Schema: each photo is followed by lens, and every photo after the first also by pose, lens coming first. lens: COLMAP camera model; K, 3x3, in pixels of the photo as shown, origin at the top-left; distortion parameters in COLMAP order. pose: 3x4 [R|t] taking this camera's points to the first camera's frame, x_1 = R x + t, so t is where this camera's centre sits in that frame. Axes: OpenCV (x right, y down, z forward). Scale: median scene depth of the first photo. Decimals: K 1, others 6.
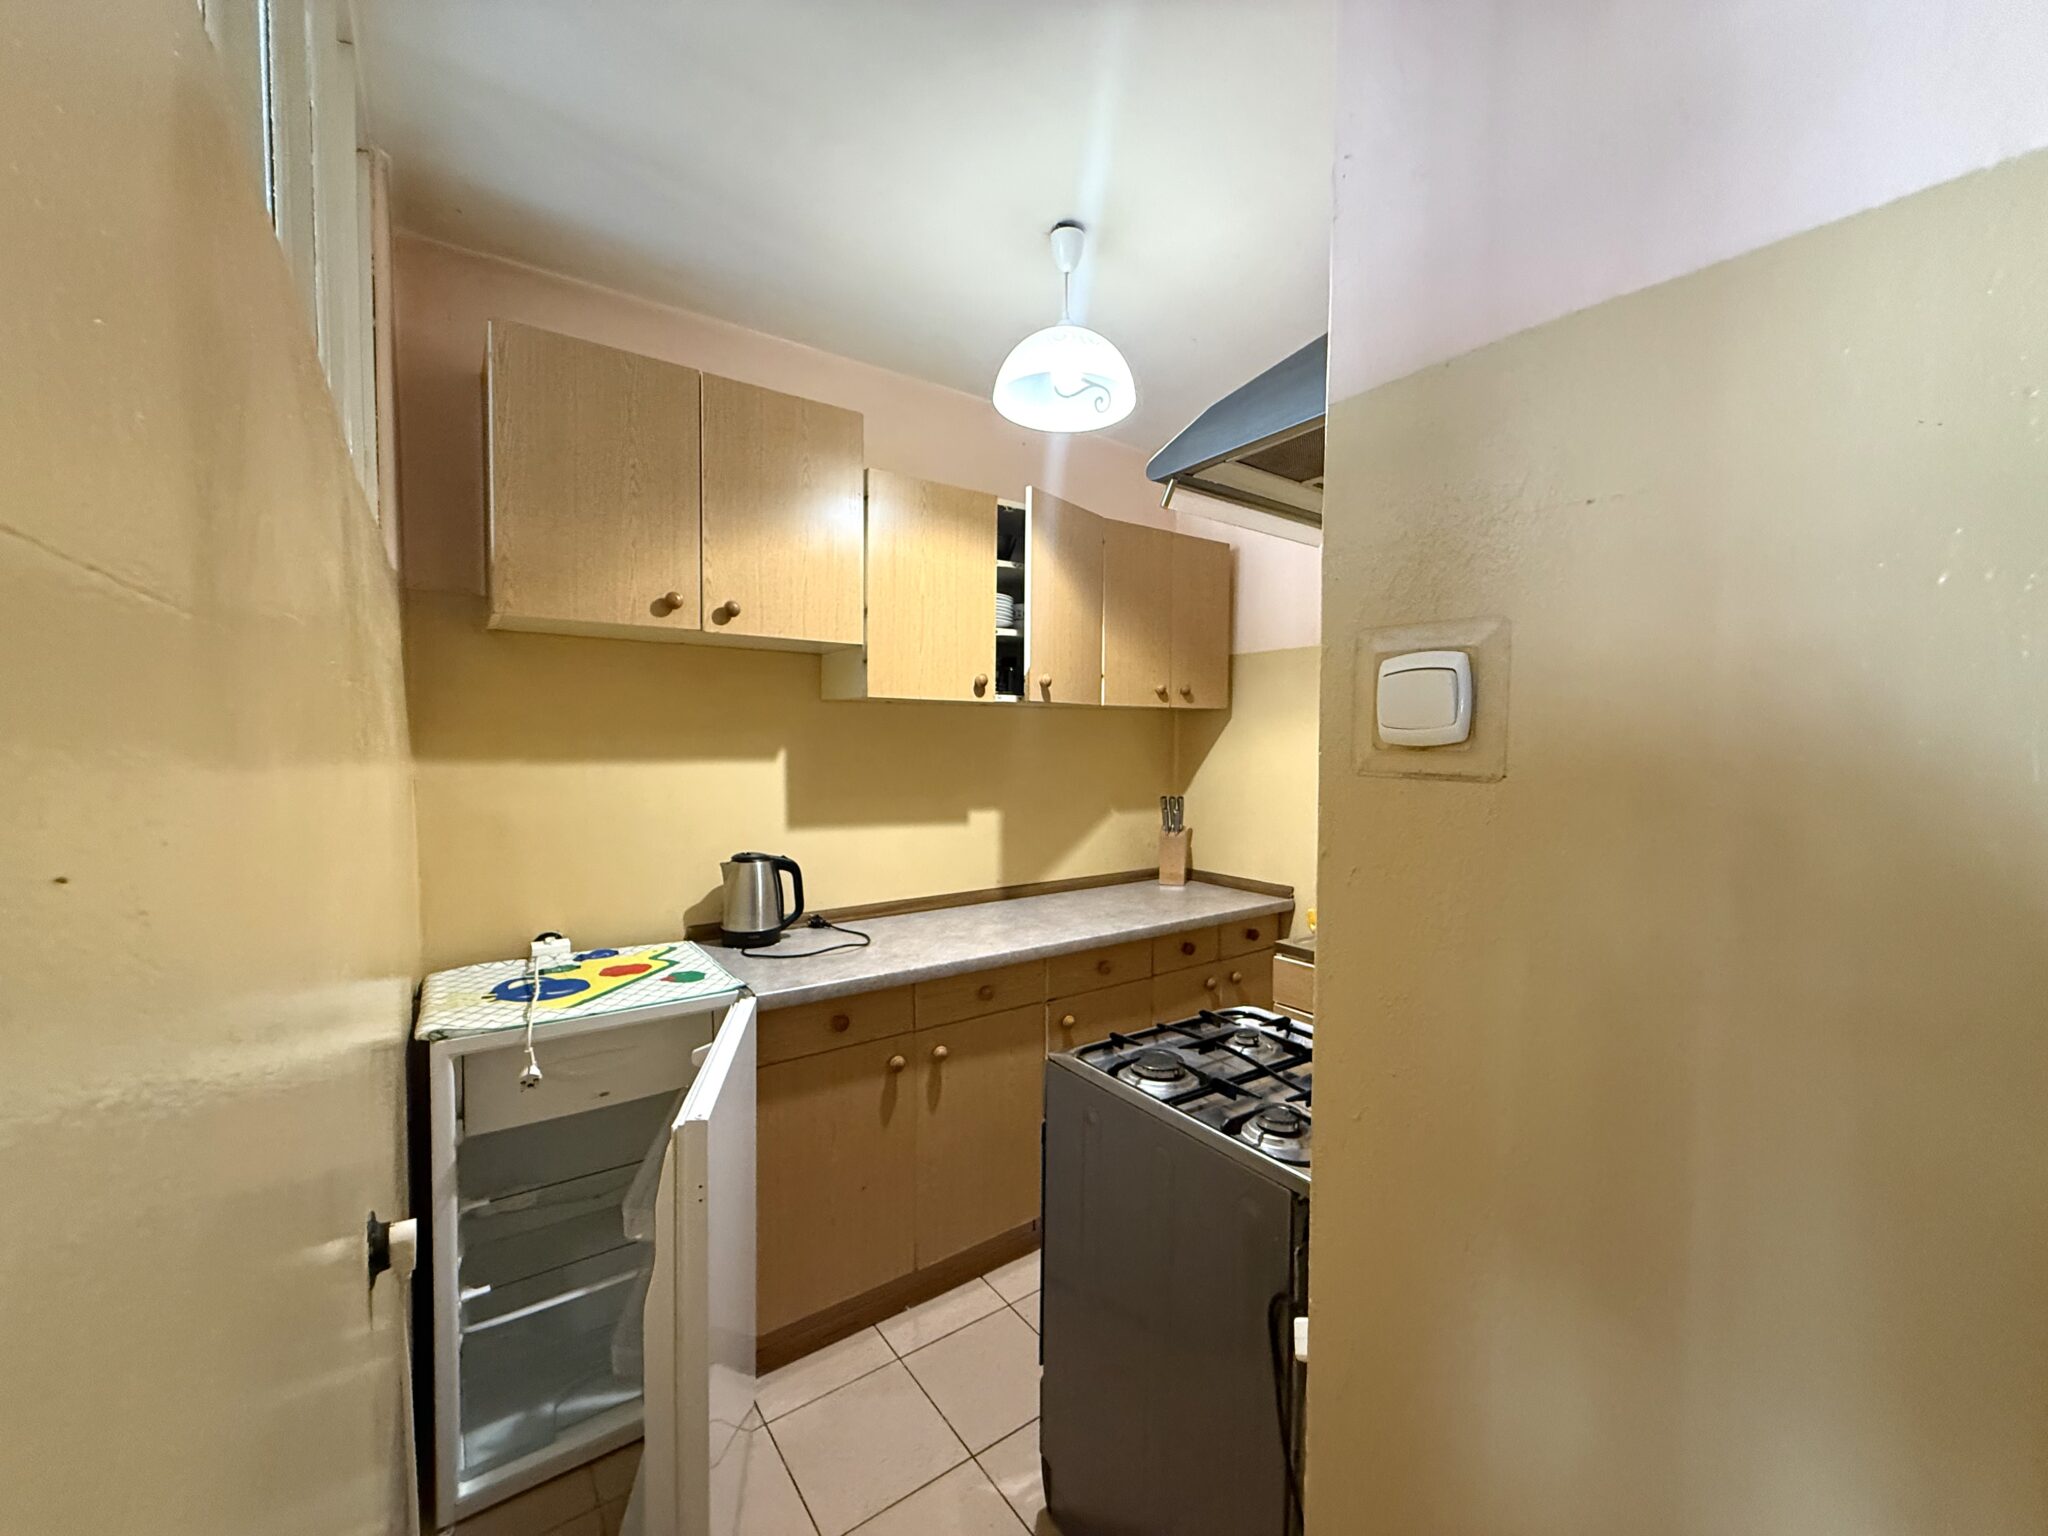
lens RADIAL K [[811.5, 0, 1014.2], [0, 811.5, 767.2], [0, 0, 1]] dist [-0.011266, 0.000593]
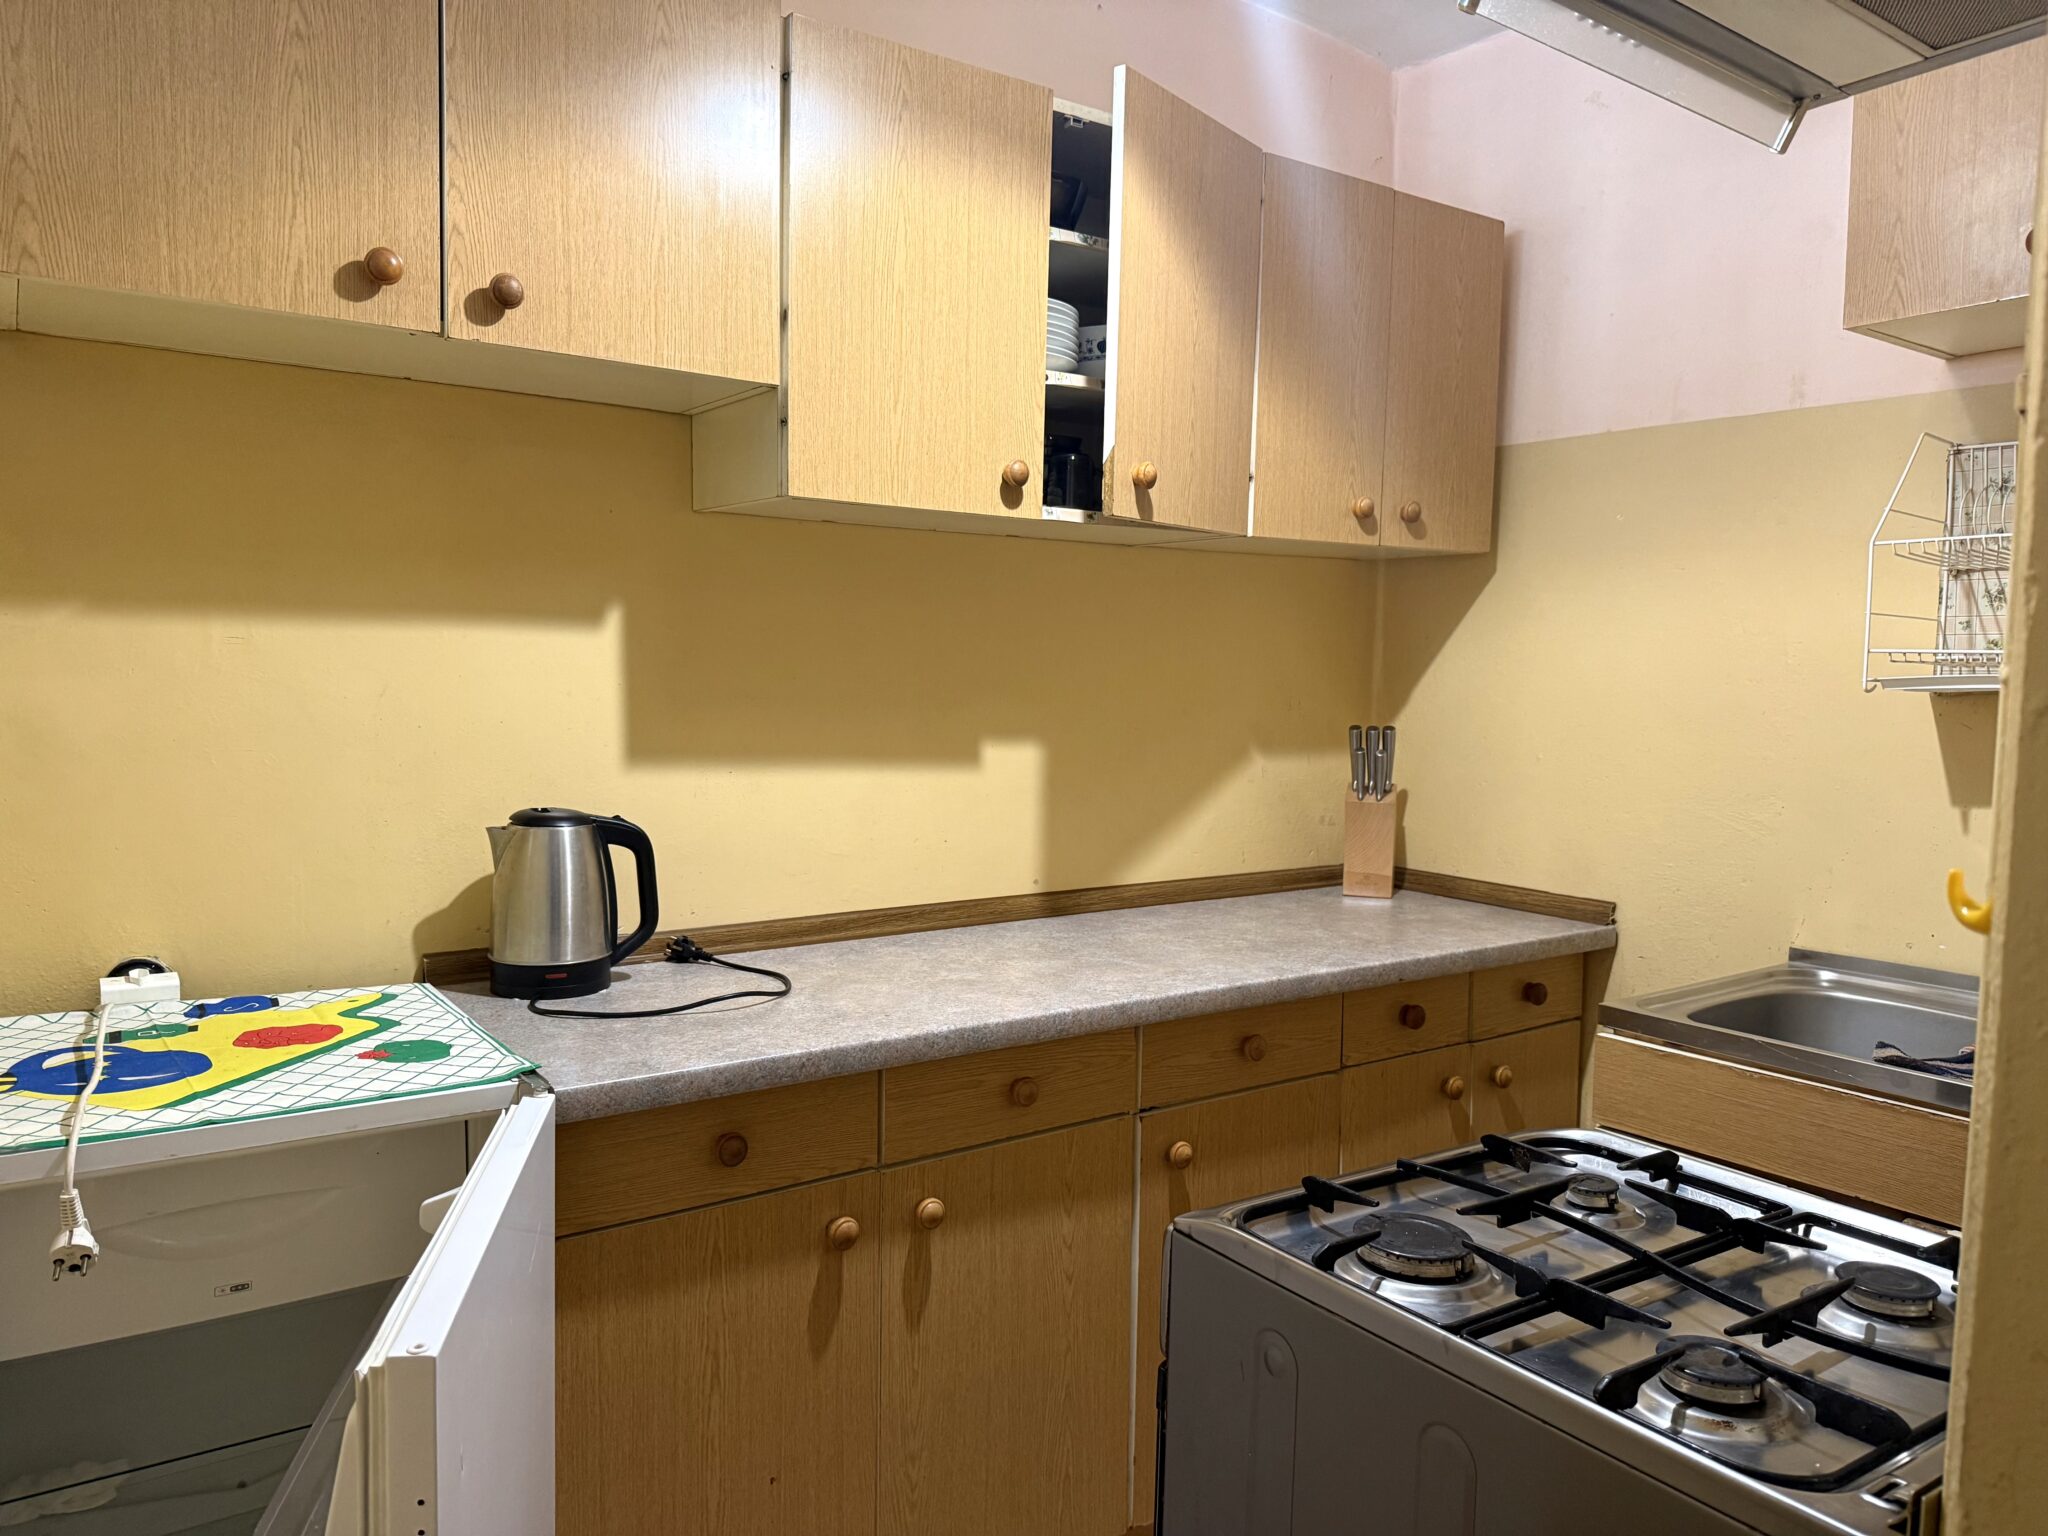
lens RADIAL K [[1427.3, 0, 1015.2], [0, 1427.3, 775.1], [0, 0, 1]] dist [0.051026, -0.076276]
pose [[0.999854, 0.013609, -0.010294, -0.034281], [-0.013144, 0.998945, 0.044006, 0.046976], [0.010882, -0.043865, 0.998978, 0.136773]]
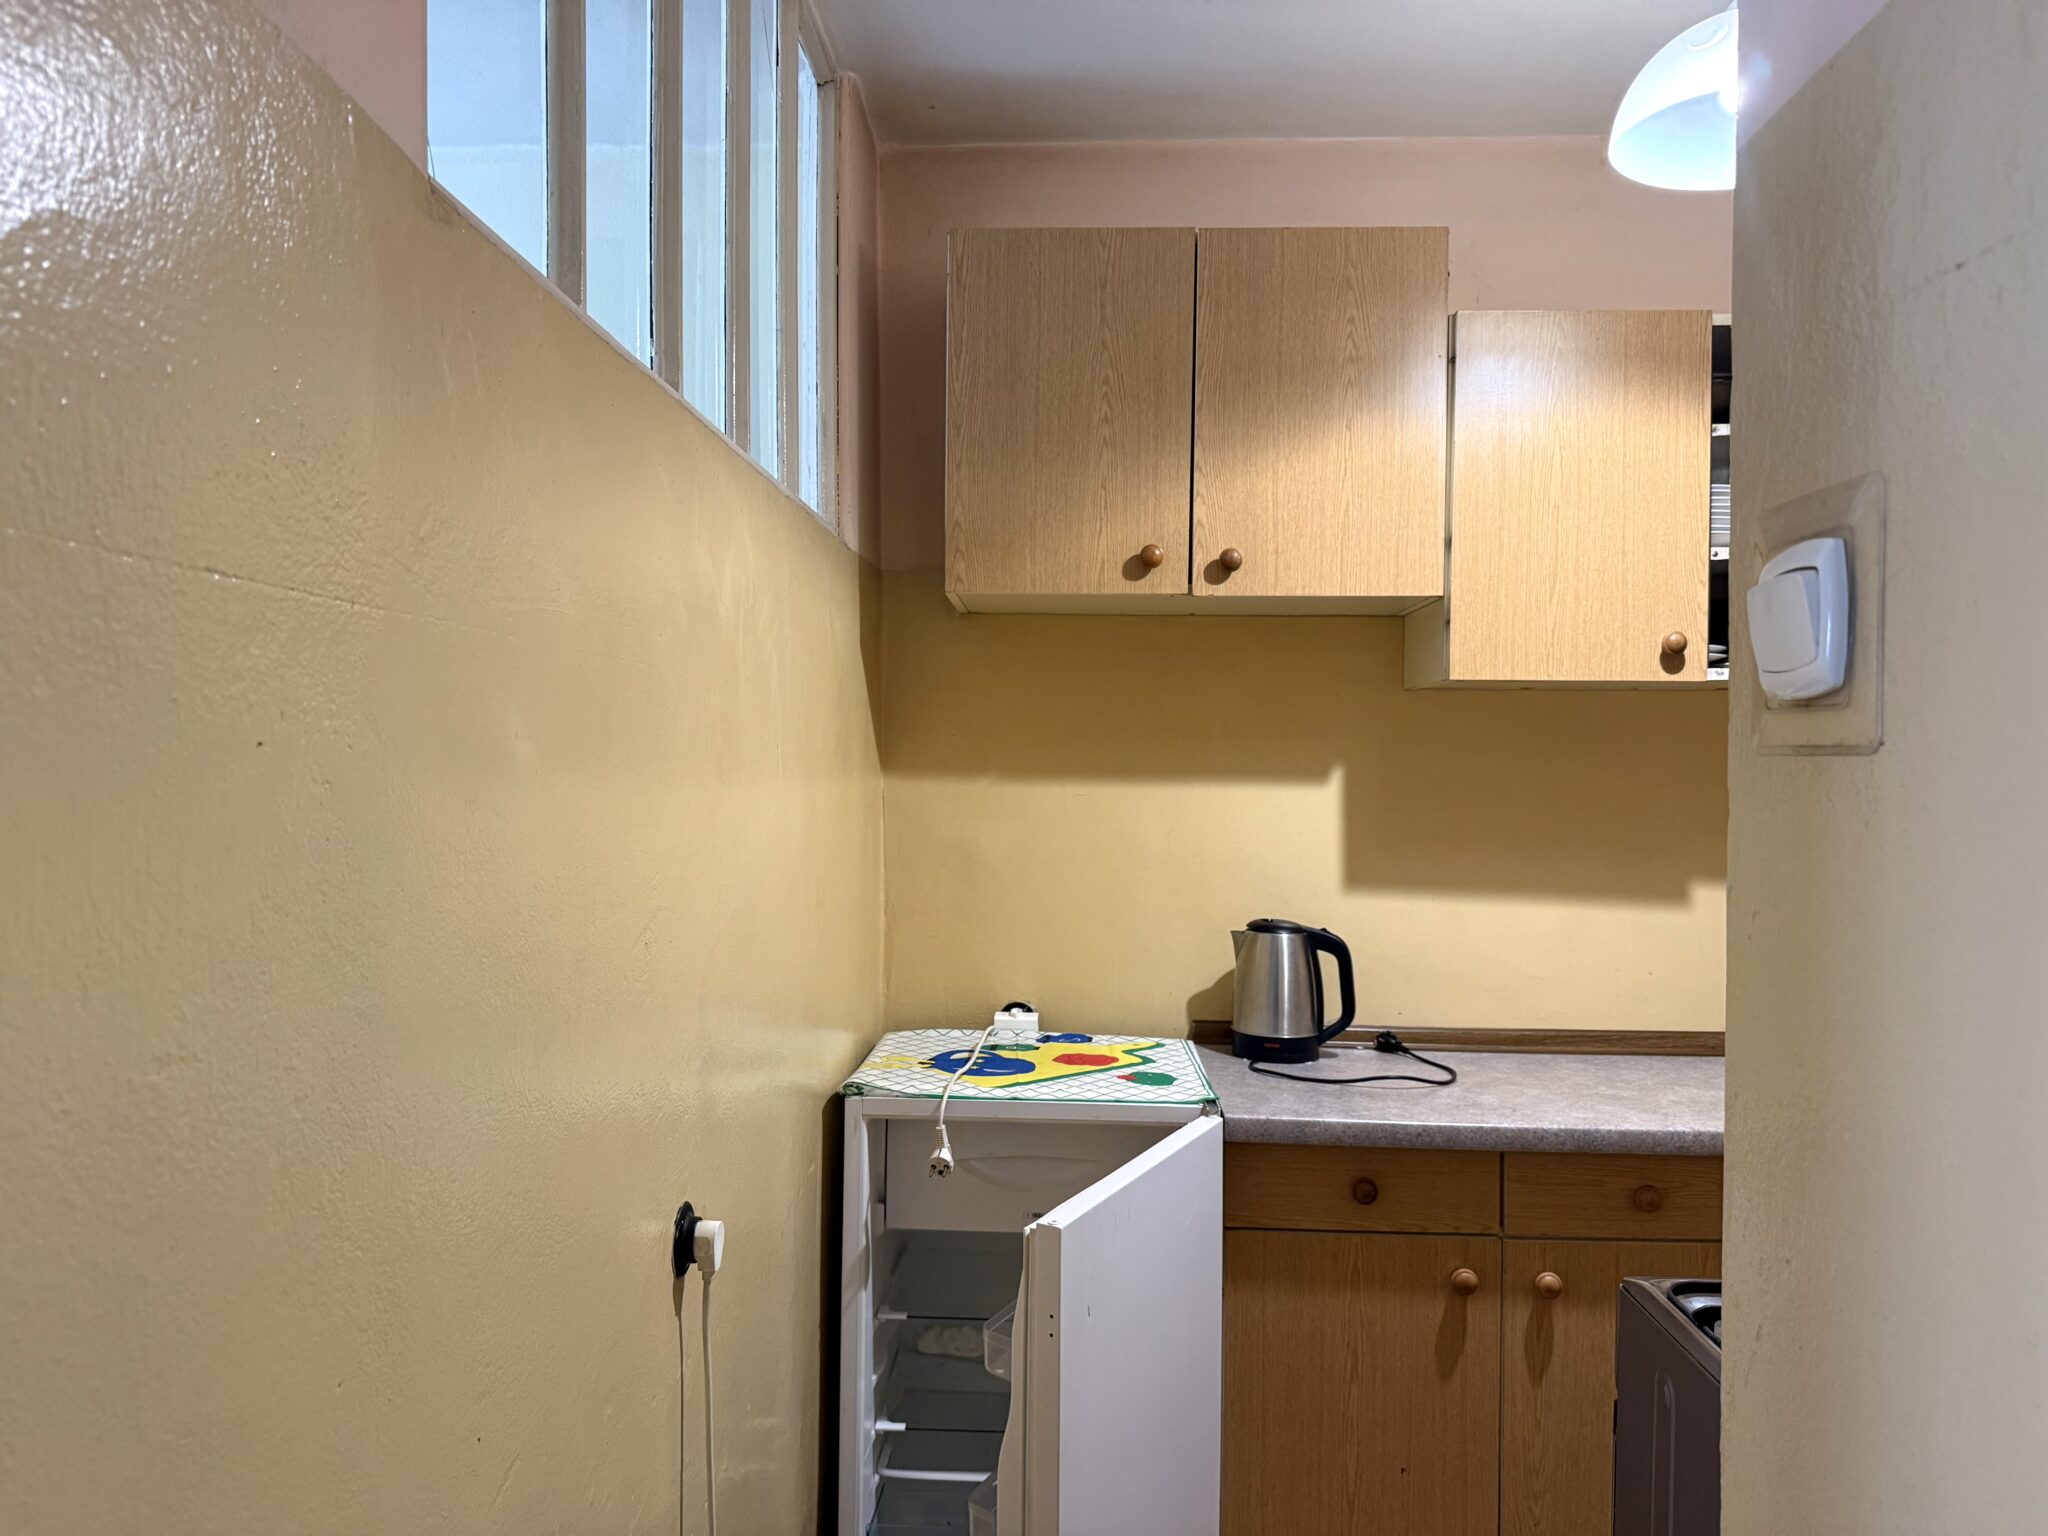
lens RADIAL K [[1427.3, 0, 1013.7], [0, 1427.3, 772.5], [0, 0, 1]] dist [0.051026, -0.076276]
pose [[0.781939, 0.002856, -0.623348, 0.261731], [-0.026491, 0.999238, -0.028653, 0.026315], [0.622791, 0.038918, 0.781419, -0.065492]]
